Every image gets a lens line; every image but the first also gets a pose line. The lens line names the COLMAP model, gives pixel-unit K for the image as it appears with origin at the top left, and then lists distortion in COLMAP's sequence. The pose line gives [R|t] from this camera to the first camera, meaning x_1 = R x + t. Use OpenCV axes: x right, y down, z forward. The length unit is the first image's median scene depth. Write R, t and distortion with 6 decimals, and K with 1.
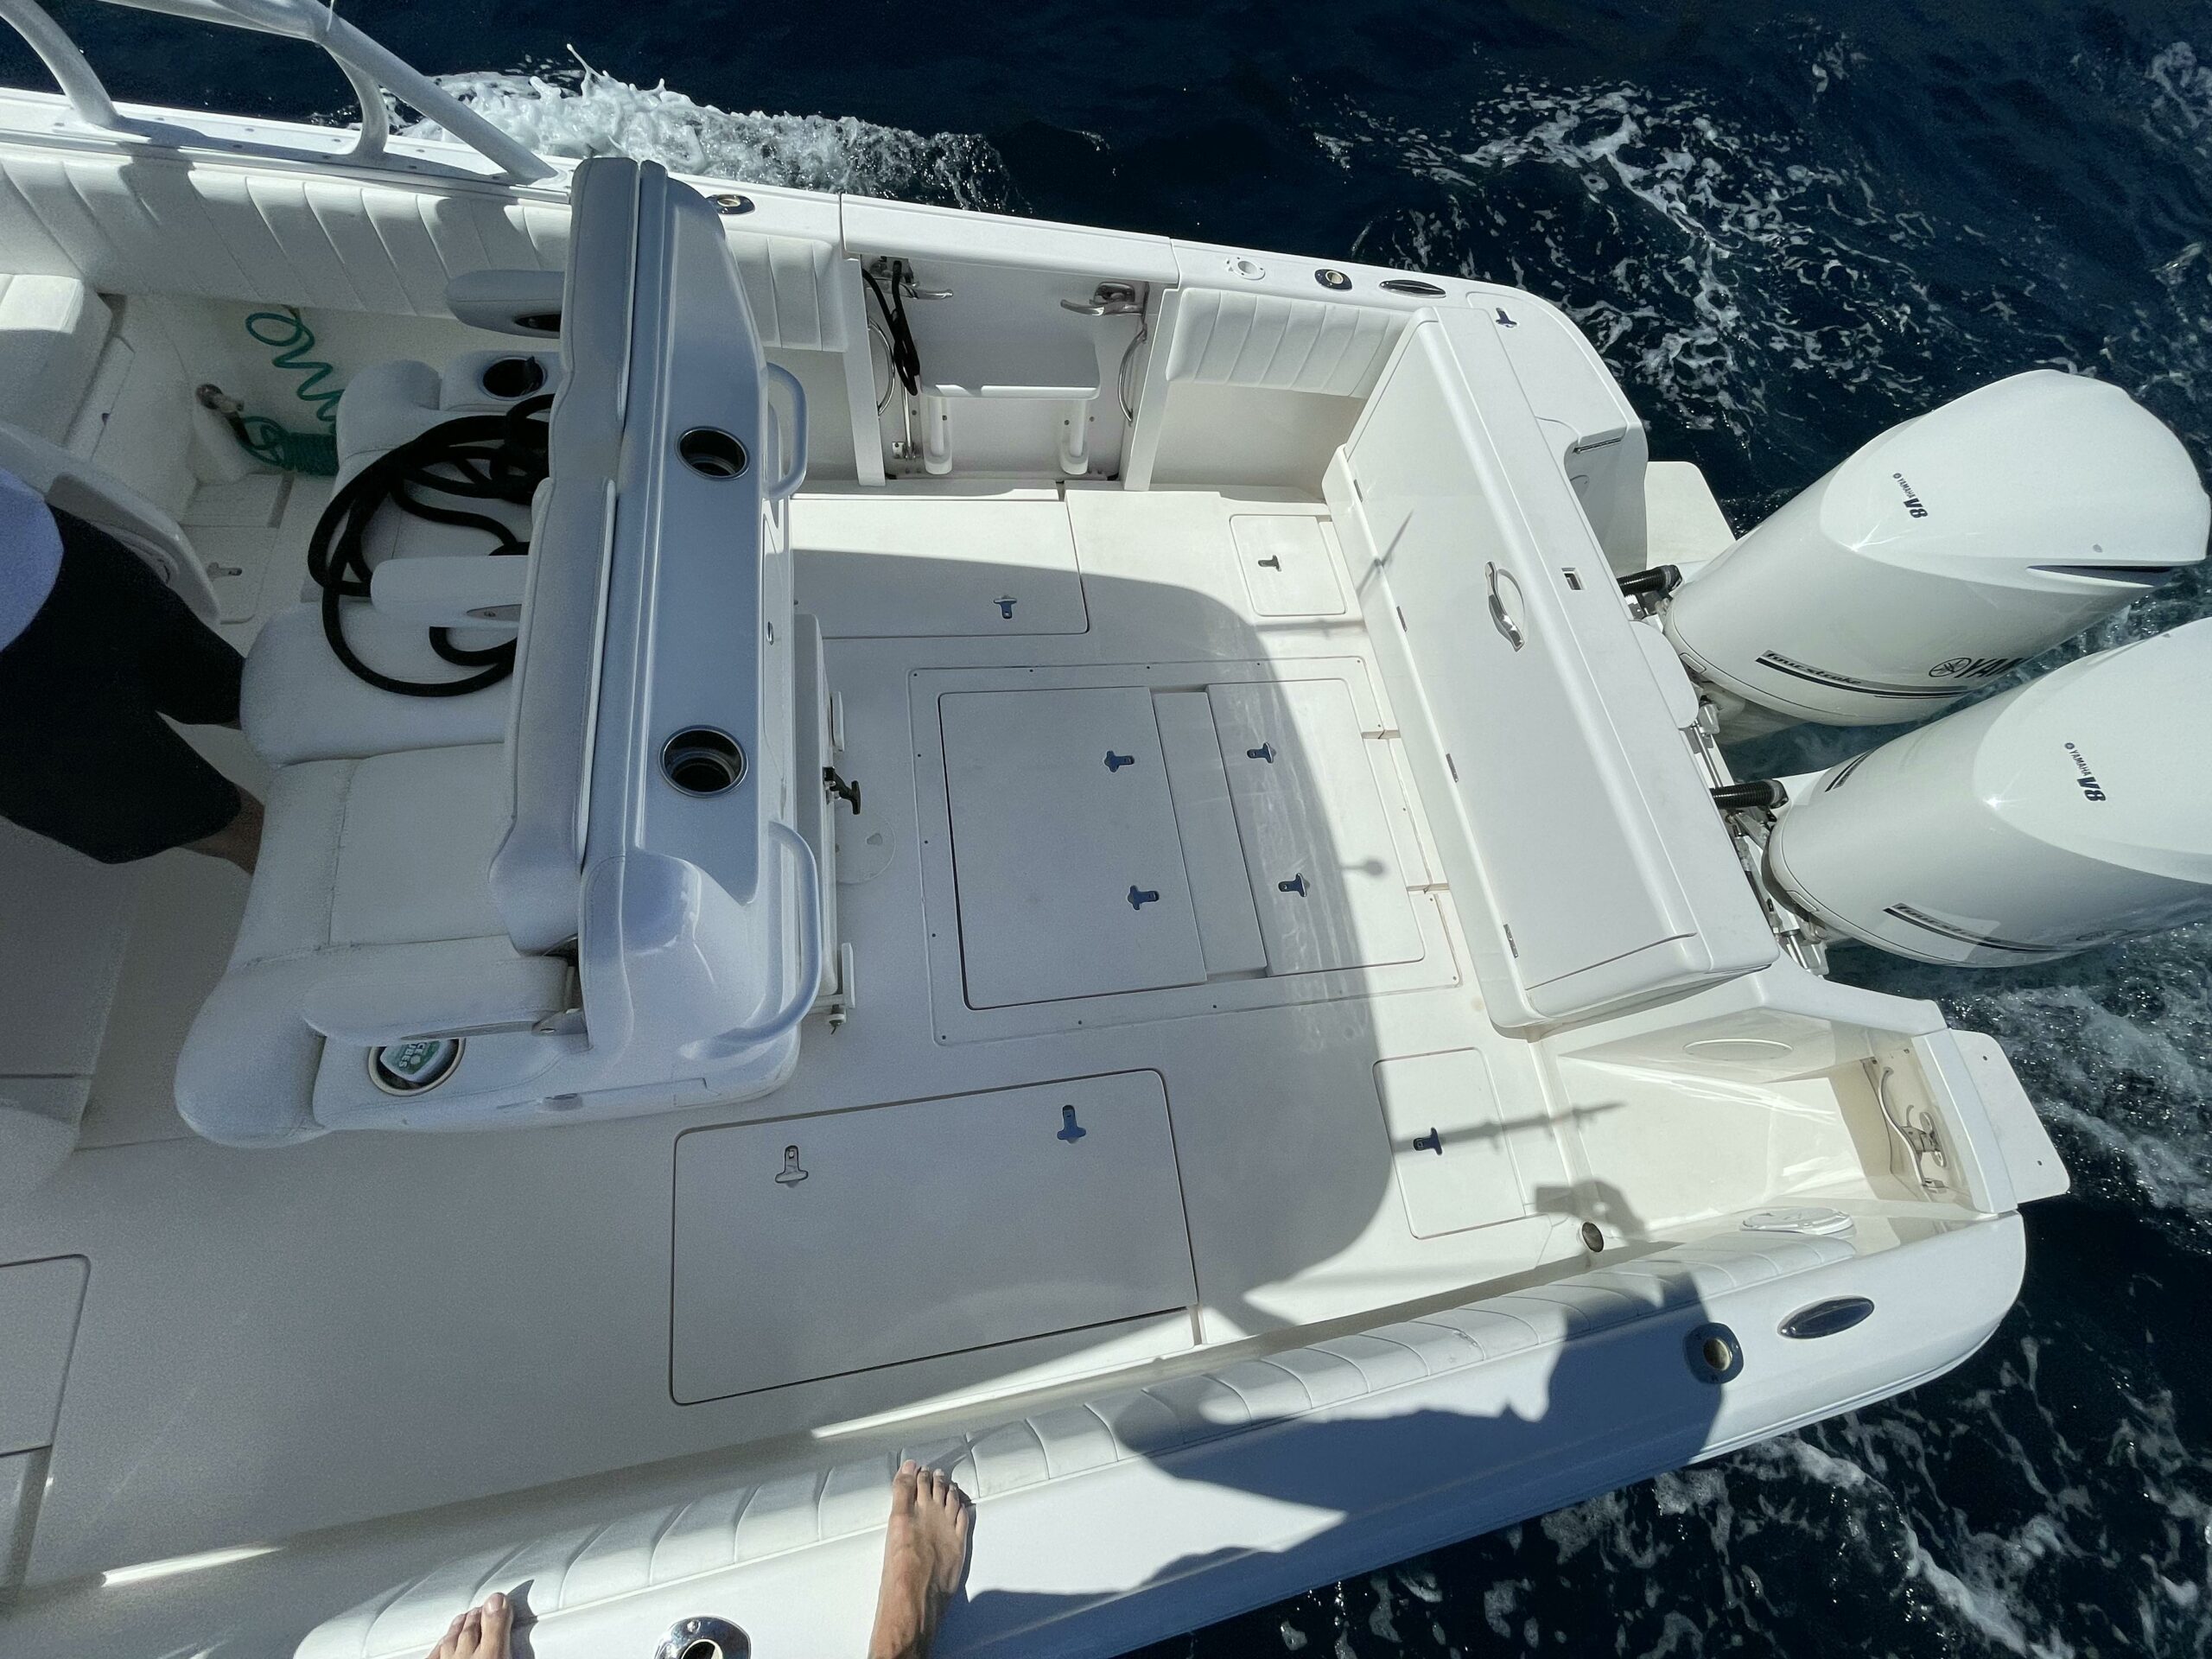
lens RADIAL K [[898.0, 0, 1103.3], [0, 898.0, 828.9], [0, 0, 1]] dist [-0.000921, -0.000885]
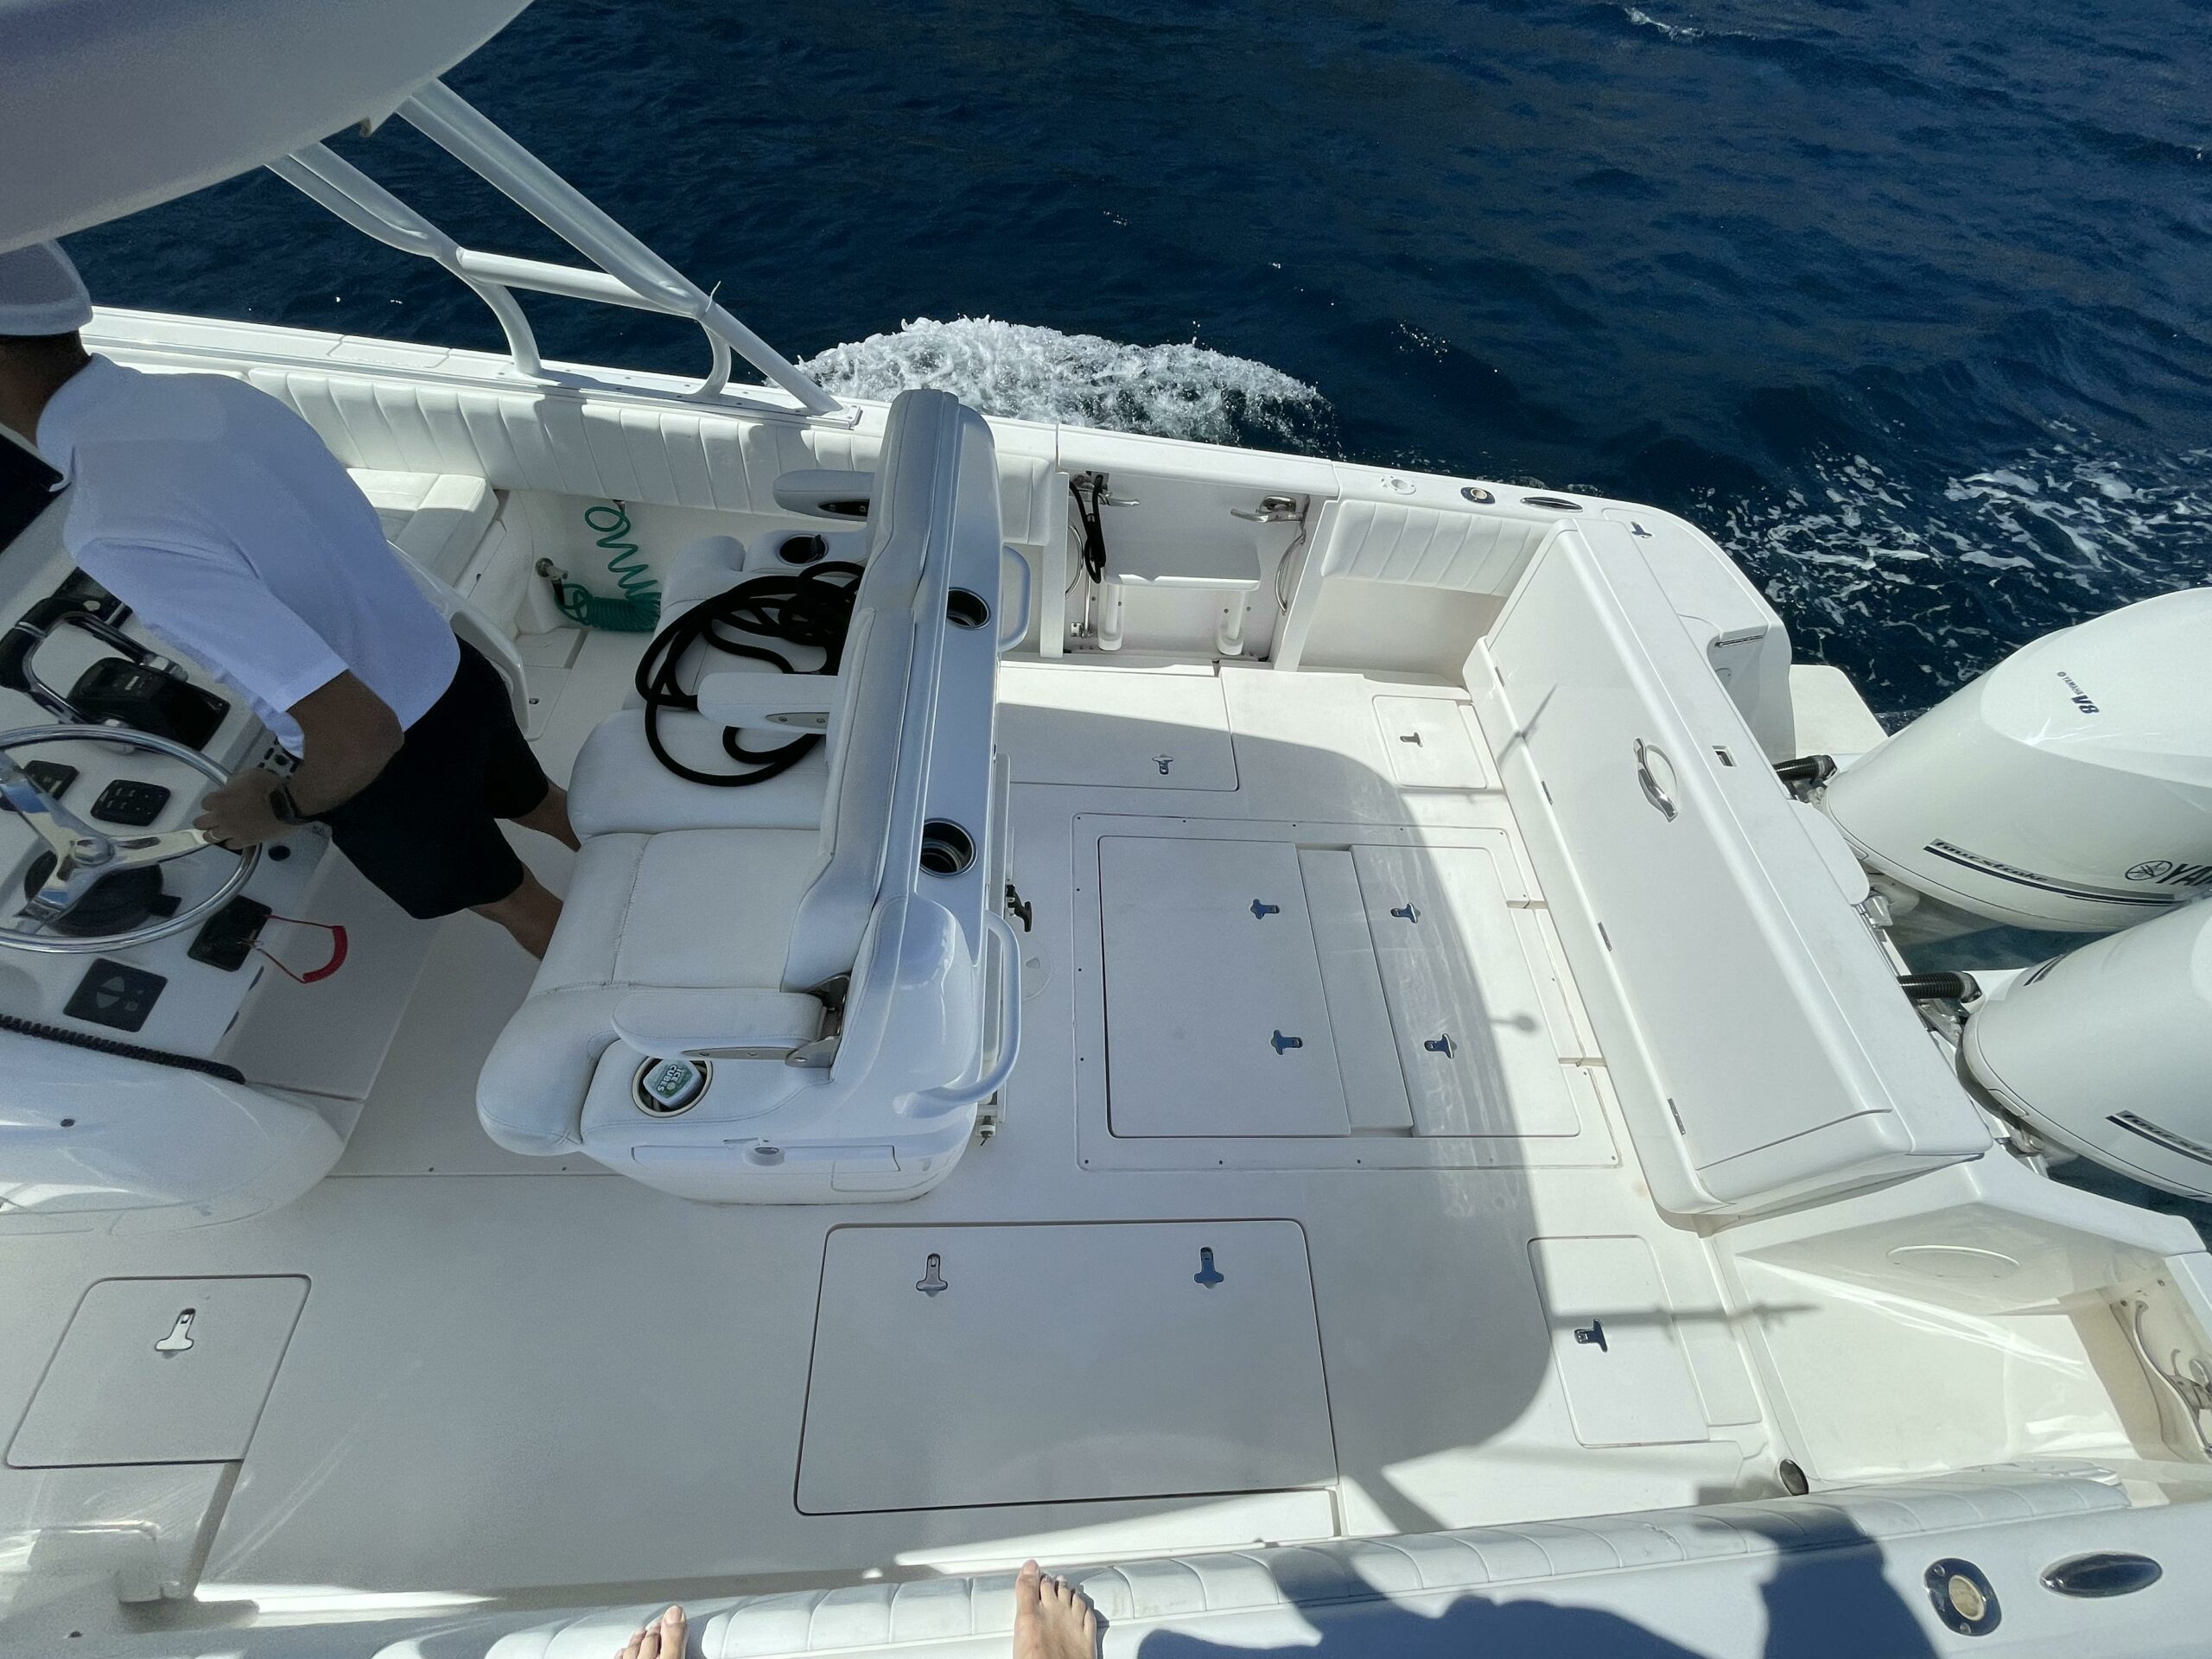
lens RADIAL K [[898.0, 0, 1103.3], [0, 898.0, 828.9], [0, 0, 1]] dist [-0.000921, -0.000885]
pose [[0.991440, 0.055559, -0.118152, -0.056775], [-0.078940, 0.975885, -0.203510, 0.066231], [0.103996, 0.211095, 0.971918, -0.058363]]
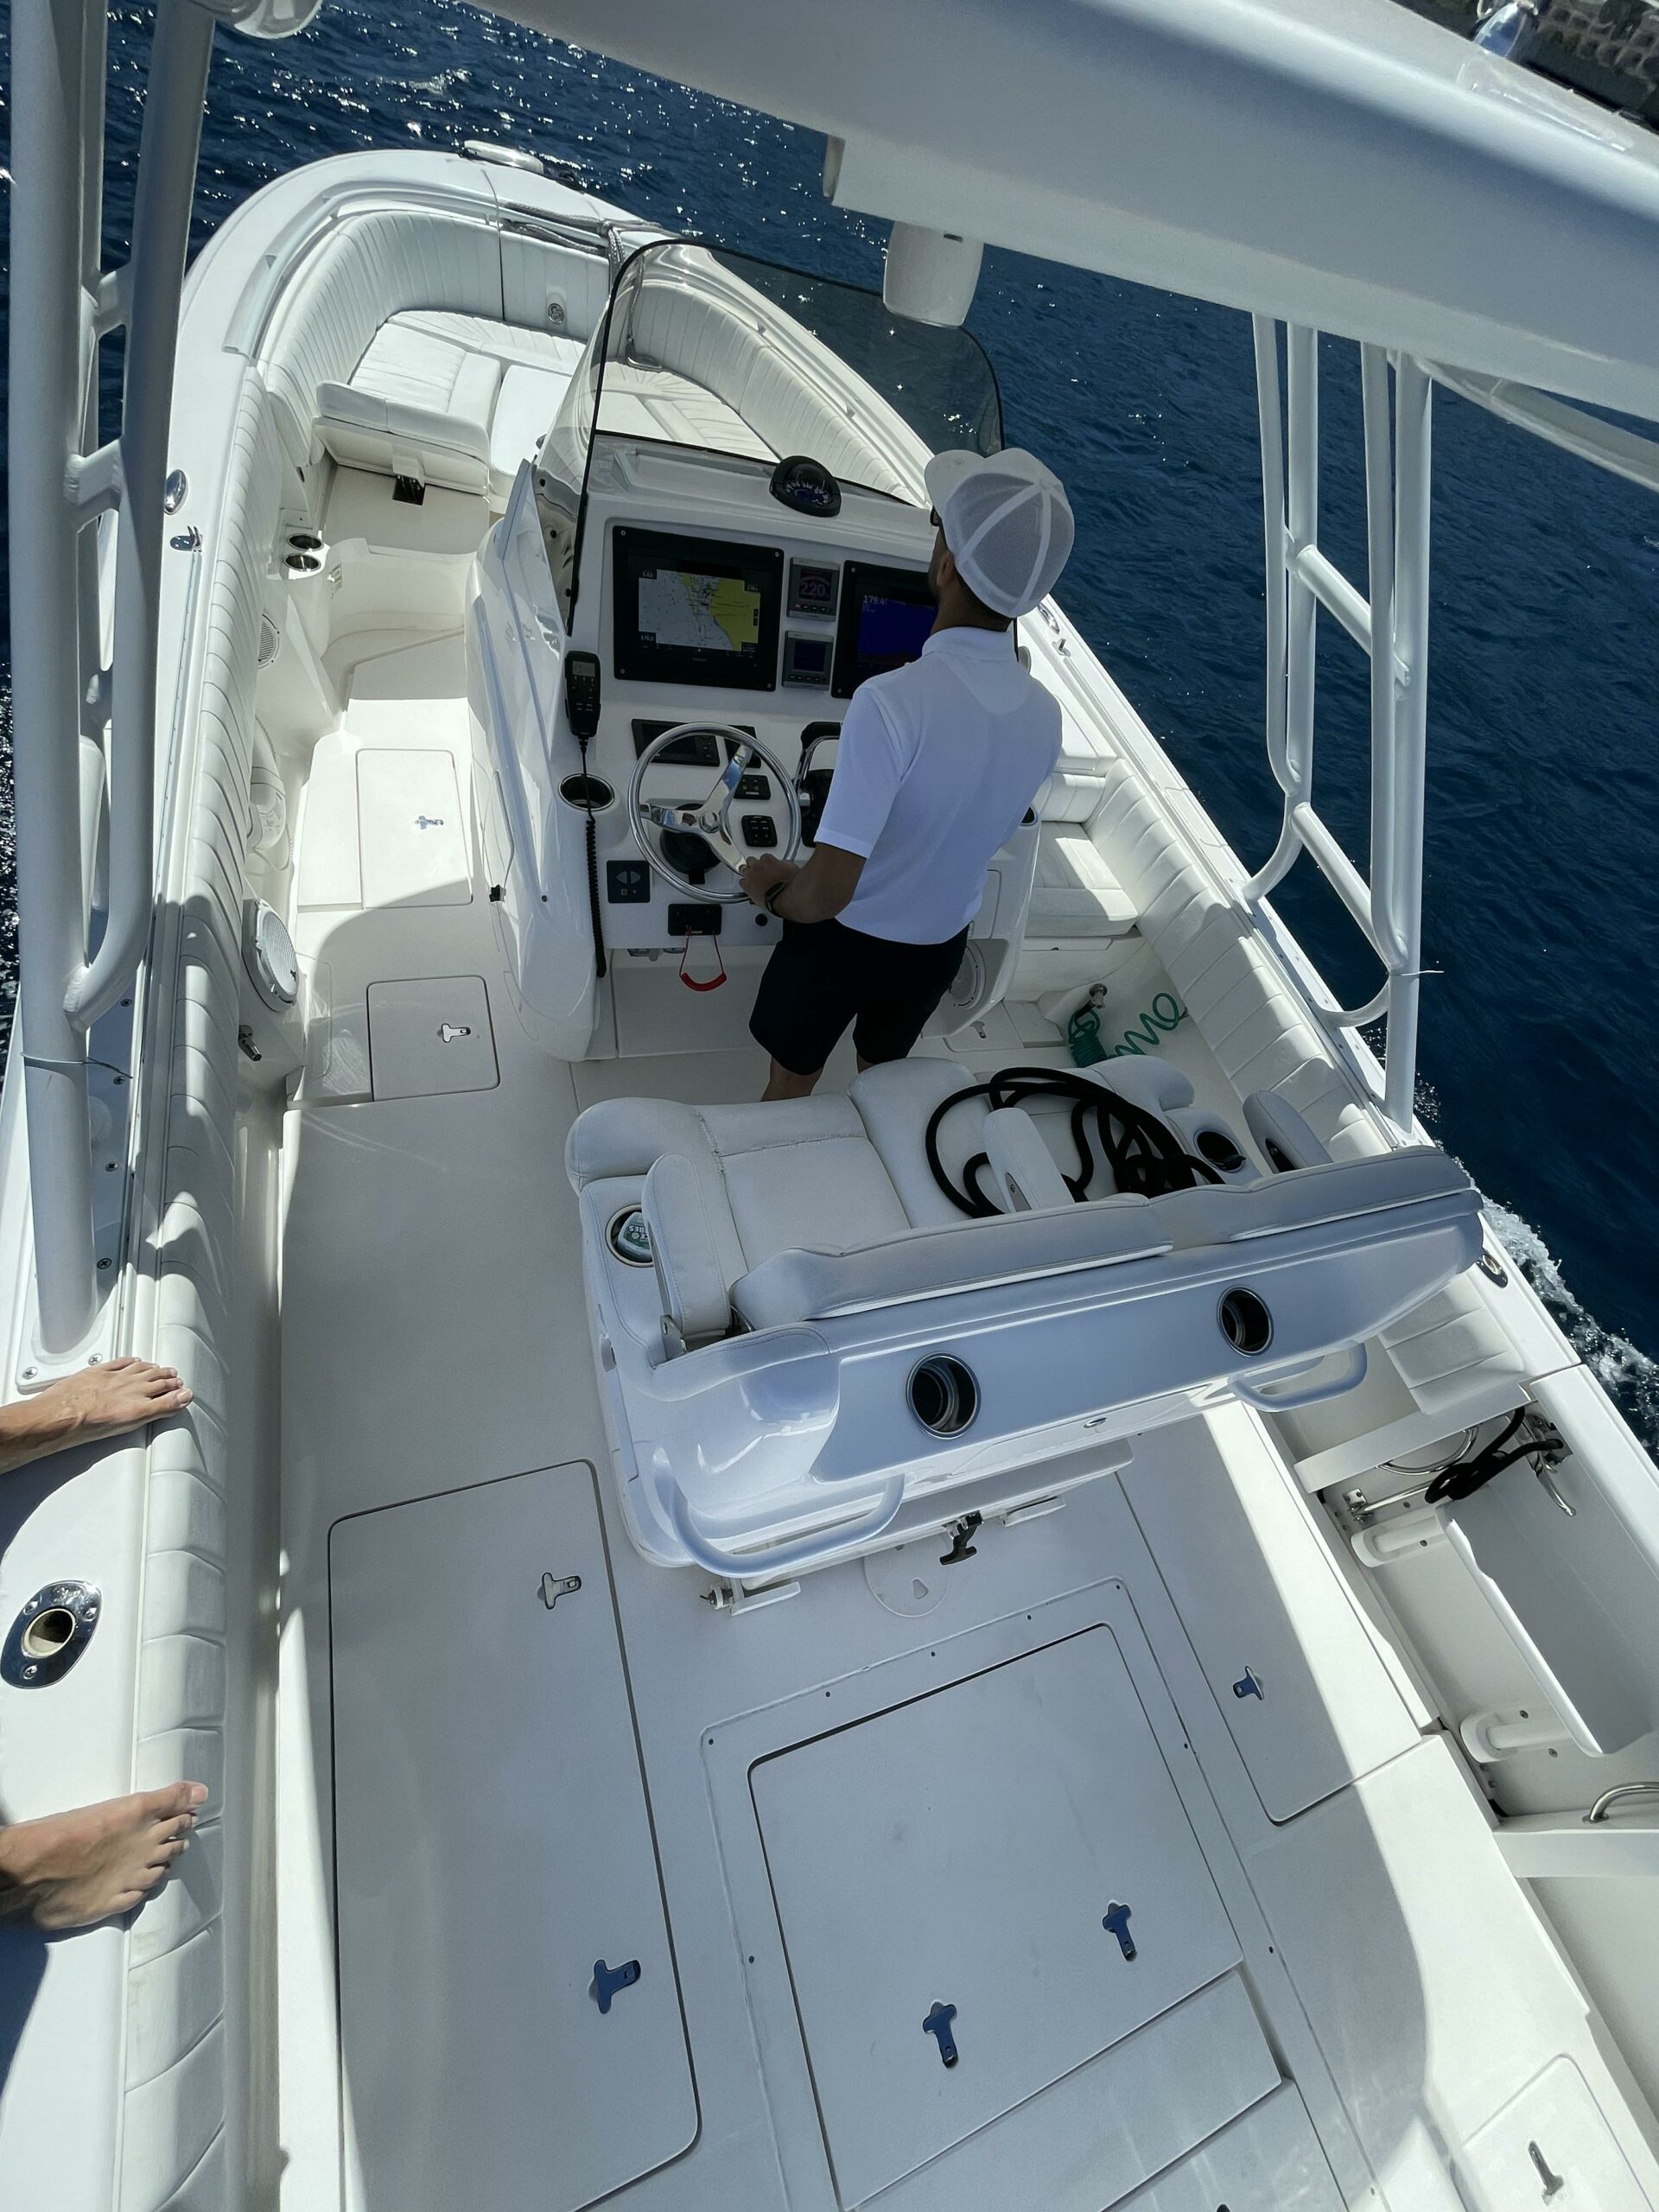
lens RADIAL K [[898.0, 0, 829.2], [0, 898.0, 1097.7], [0, 0, 1]] dist [-0.000921, -0.000885]
pose [[0.199735, 0.706261, -0.679192, -0.013995], [-0.966617, 0.255554, -0.018522, -0.009277], [0.160489, 0.660218, 0.733727, 0.017412]]
